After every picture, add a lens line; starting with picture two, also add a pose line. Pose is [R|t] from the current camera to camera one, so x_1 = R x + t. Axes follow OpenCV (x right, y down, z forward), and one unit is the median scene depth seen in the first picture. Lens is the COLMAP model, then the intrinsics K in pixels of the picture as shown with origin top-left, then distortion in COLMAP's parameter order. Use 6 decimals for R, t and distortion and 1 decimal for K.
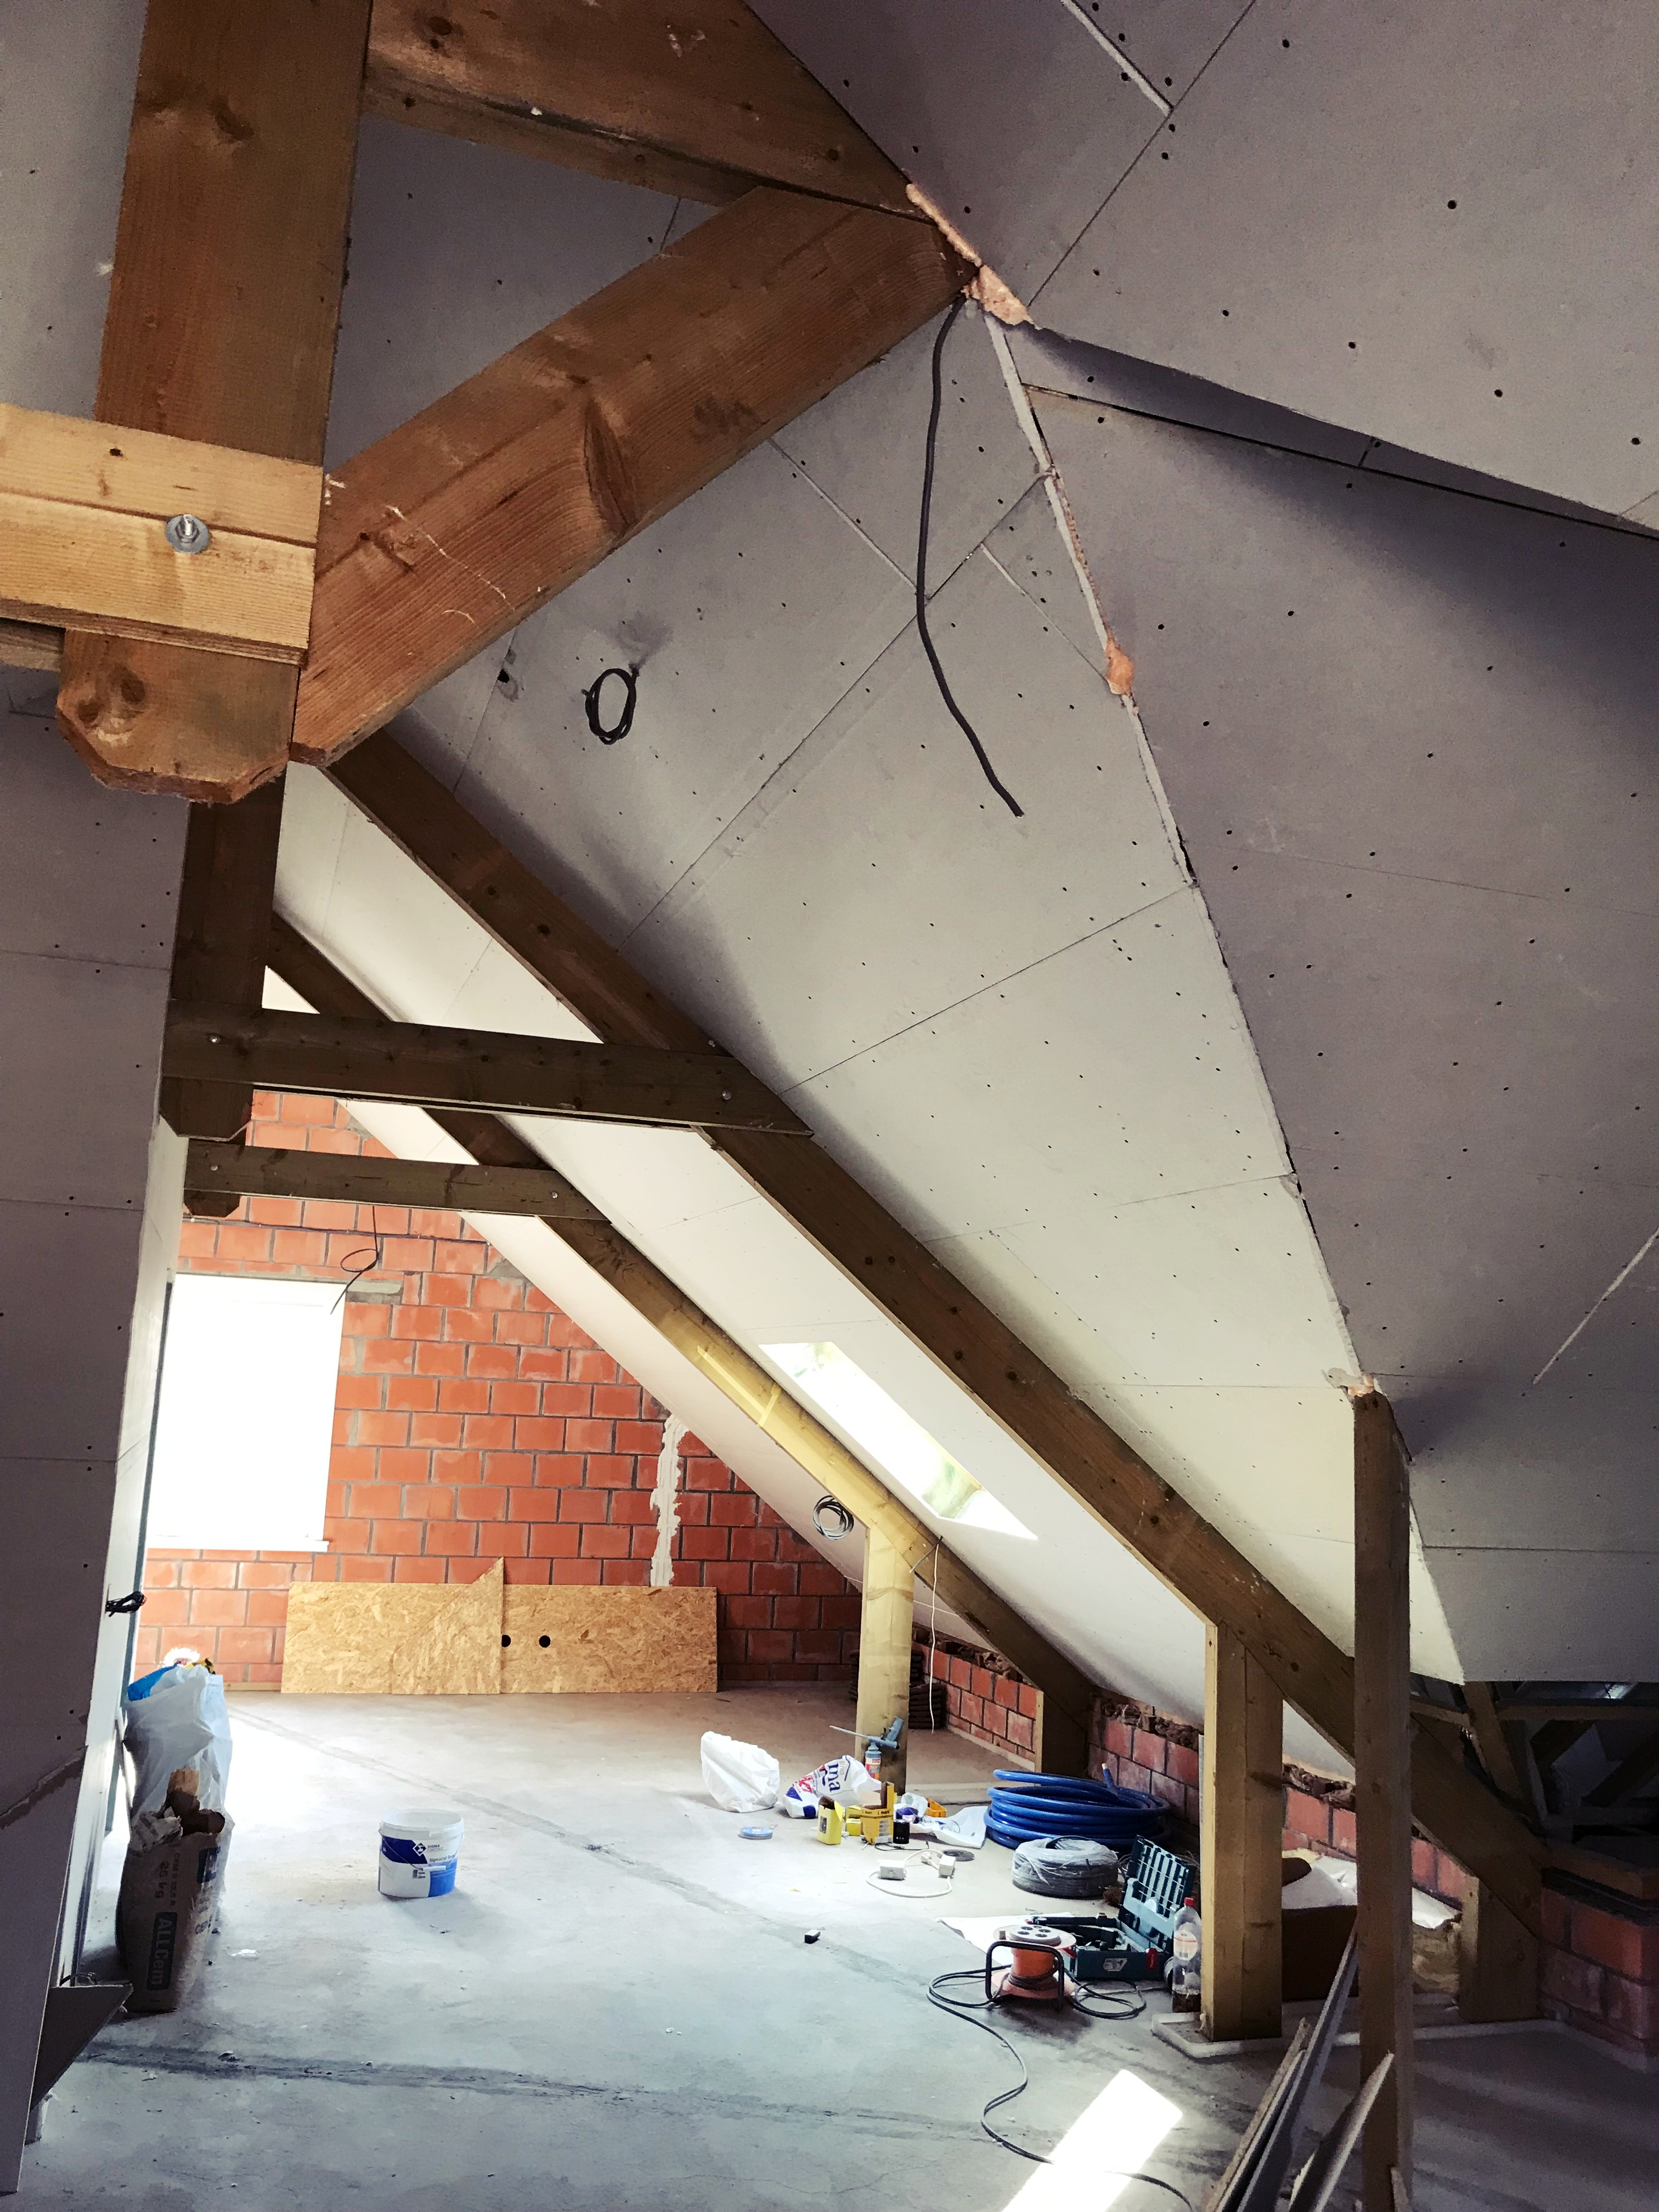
lens RADIAL K [[1810.9, 0, 831.7], [0, 1810.9, 1104.1], [0, 0, 1]] dist [0.001486, 0.024106]
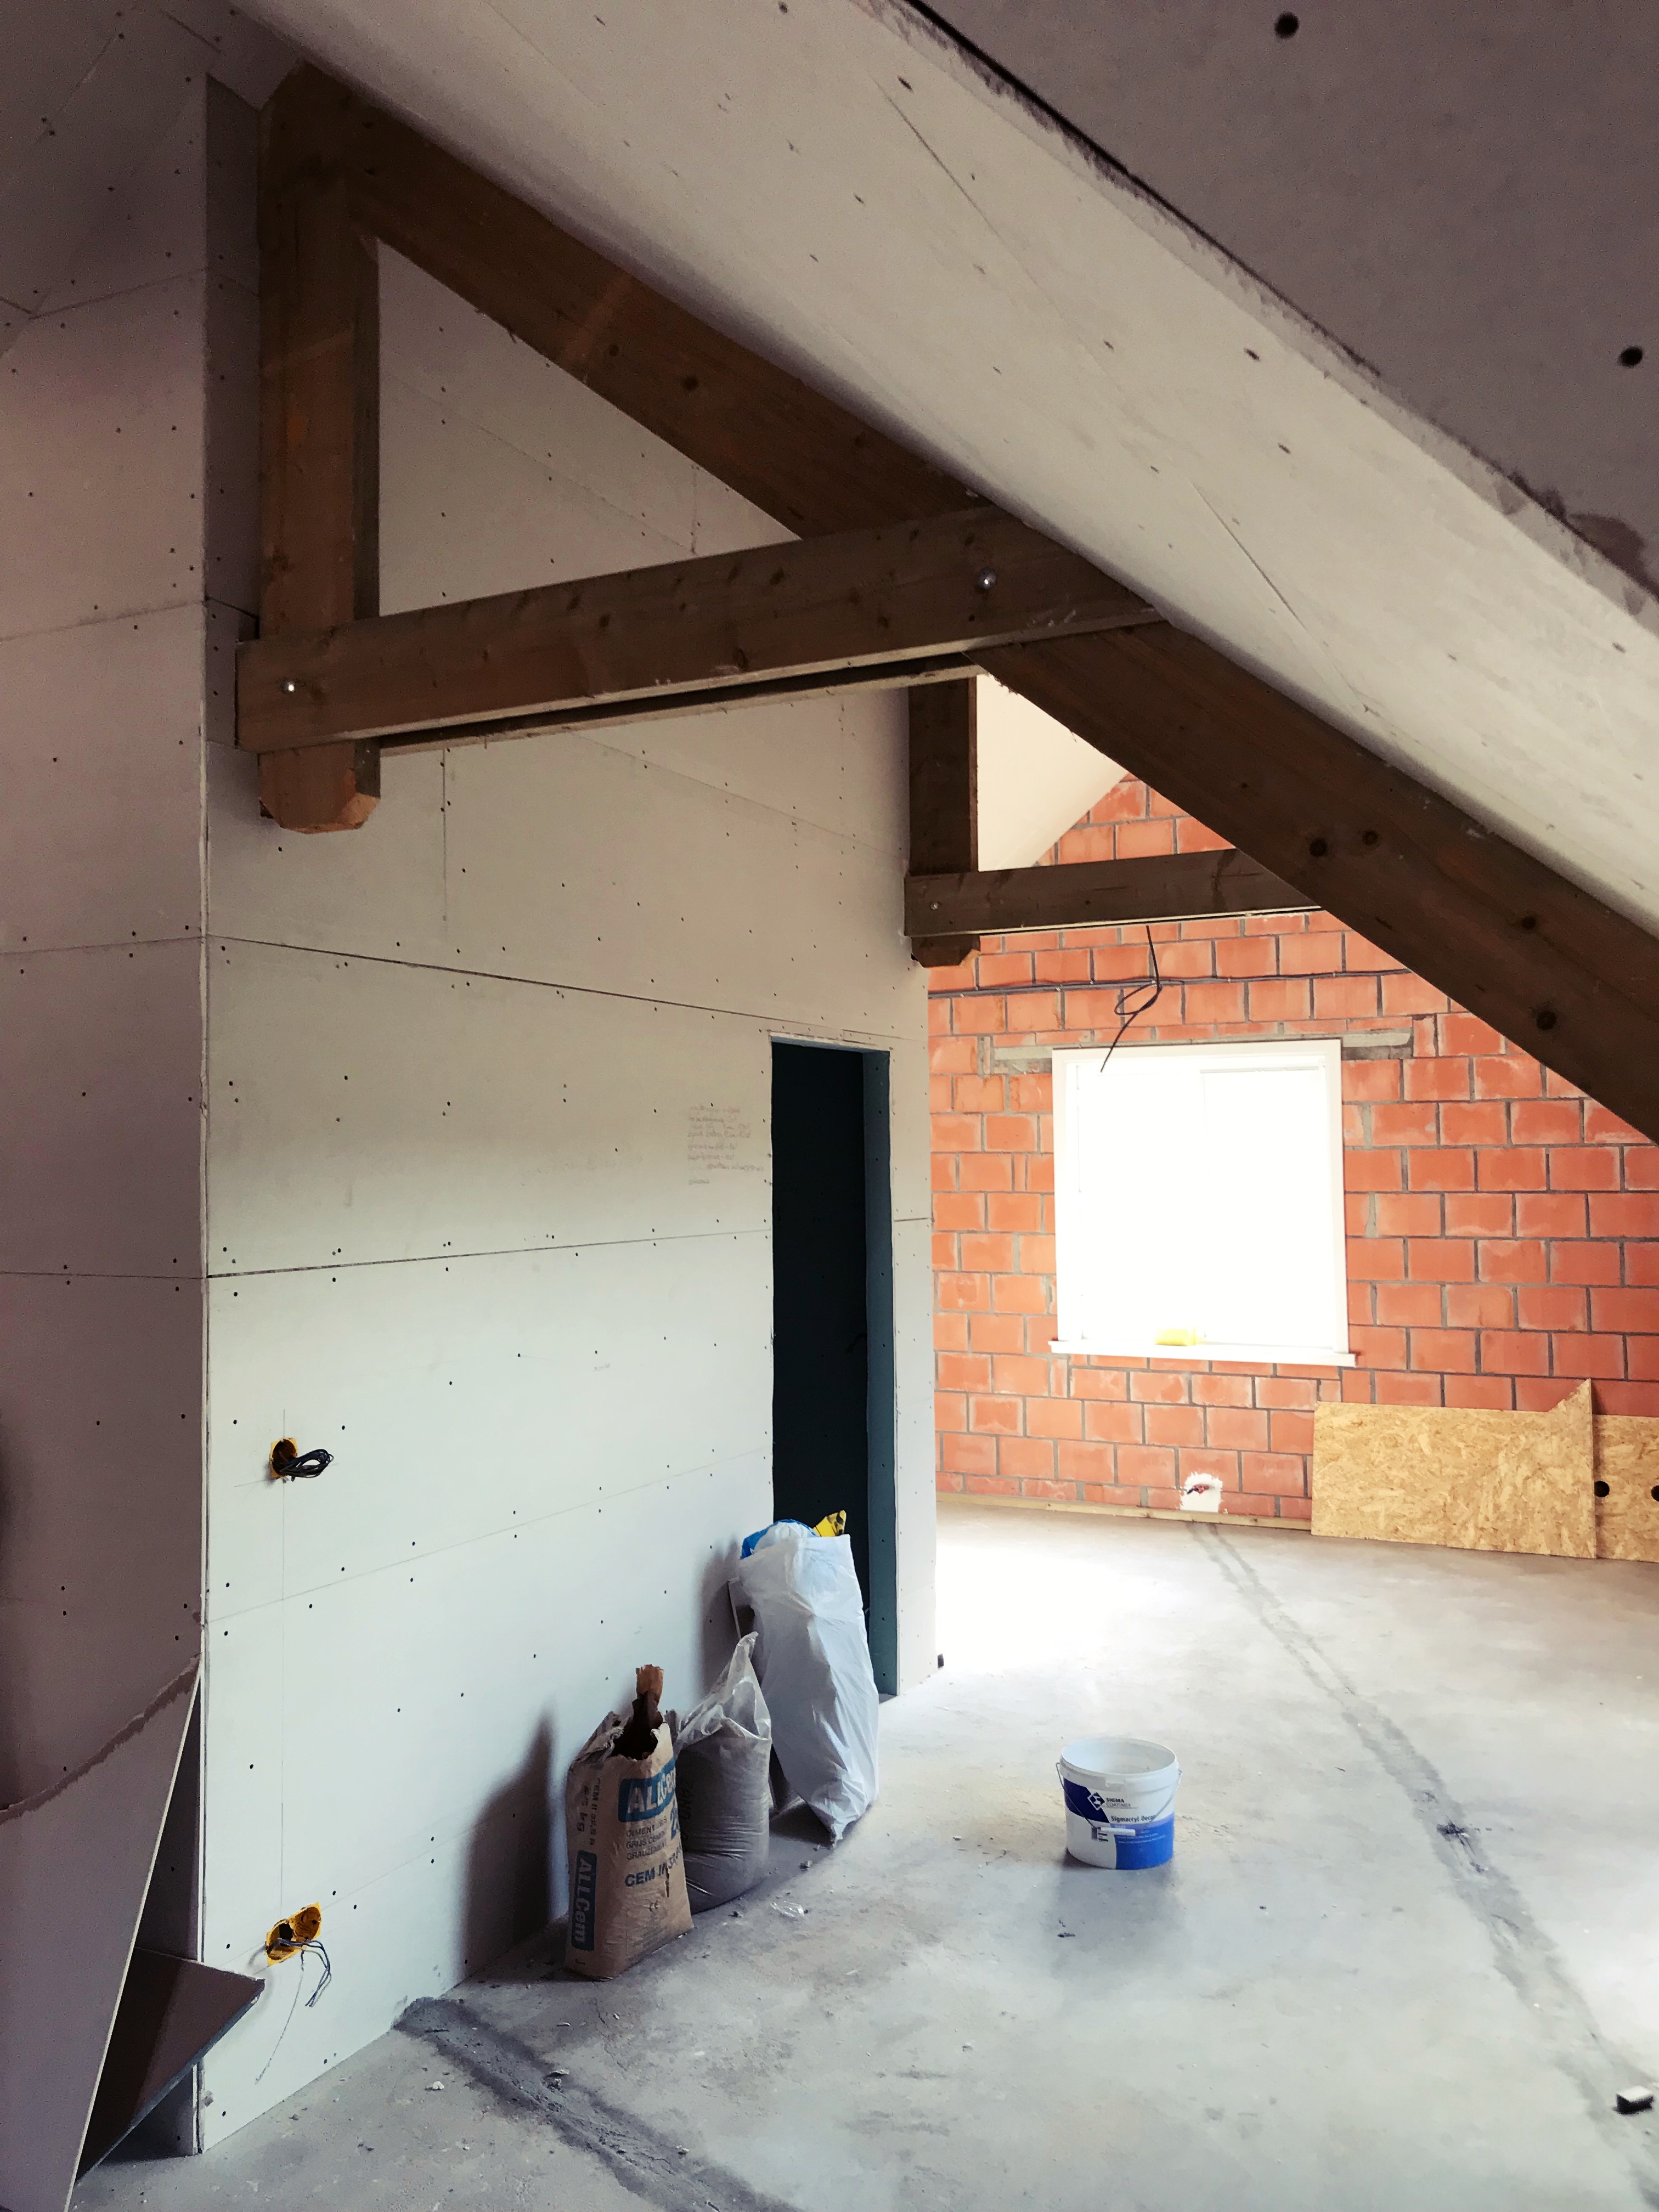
lens RADIAL K [[1810.9, 0, 843.1], [0, 1810.9, 1075.8], [0, 0, 1]] dist [0.001486, 0.024106]
pose [[0.717198, -0.089049, -0.691157, 0.131117], [0.155018, 0.987338, 0.033649, 0.056126], [0.679409, -0.131274, 0.721921, 0.278658]]
